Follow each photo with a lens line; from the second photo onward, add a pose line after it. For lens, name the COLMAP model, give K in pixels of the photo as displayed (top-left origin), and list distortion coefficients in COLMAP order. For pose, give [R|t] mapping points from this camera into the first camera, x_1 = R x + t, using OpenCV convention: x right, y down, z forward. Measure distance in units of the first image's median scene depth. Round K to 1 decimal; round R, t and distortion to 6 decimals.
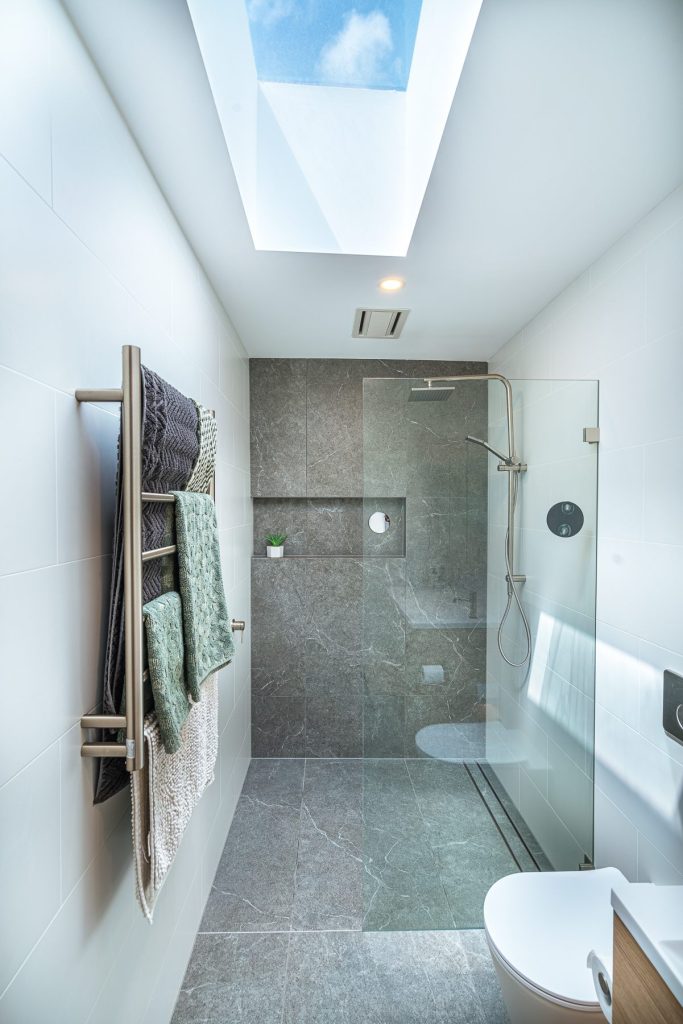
lens RADIAL K [[464.1, 0, 341.5], [0, 464.1, 512.0], [0, 0, 1]] dist [-0.003092, 0.000118]
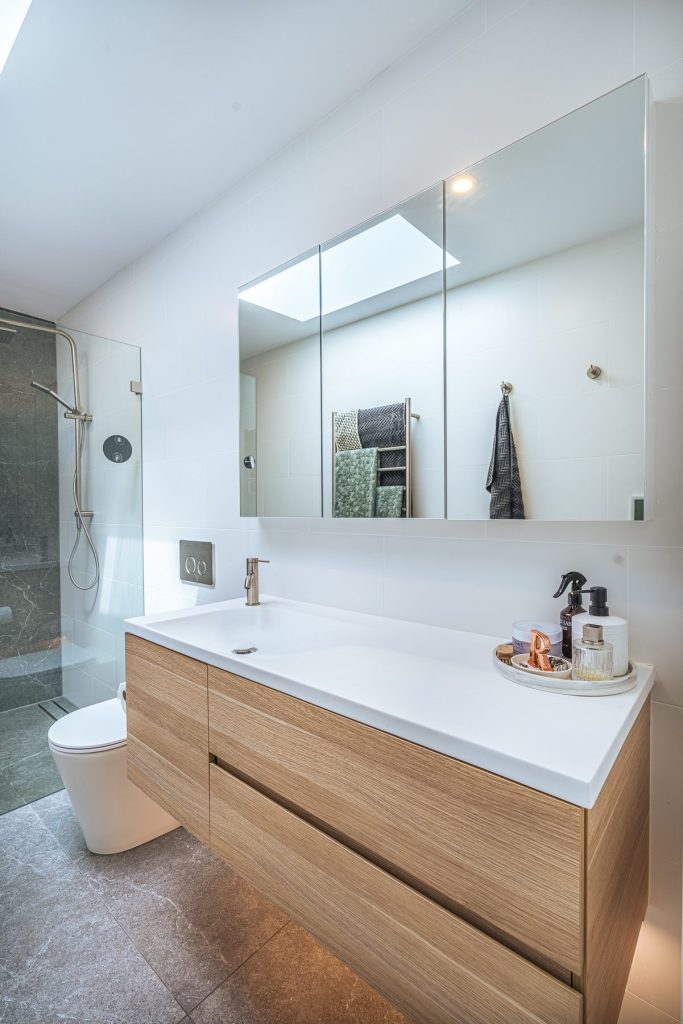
lens RADIAL K [[464.1, 0, 341.5], [0, 464.1, 512.0], [0, 0, 1]] dist [-0.003092, 0.000118]
pose [[0.676554, -0.019880, 0.736124, -0.038085], [0.017946, 0.999784, 0.010506, 0.137584], [-0.736174, 0.006103, 0.676765, -0.245154]]
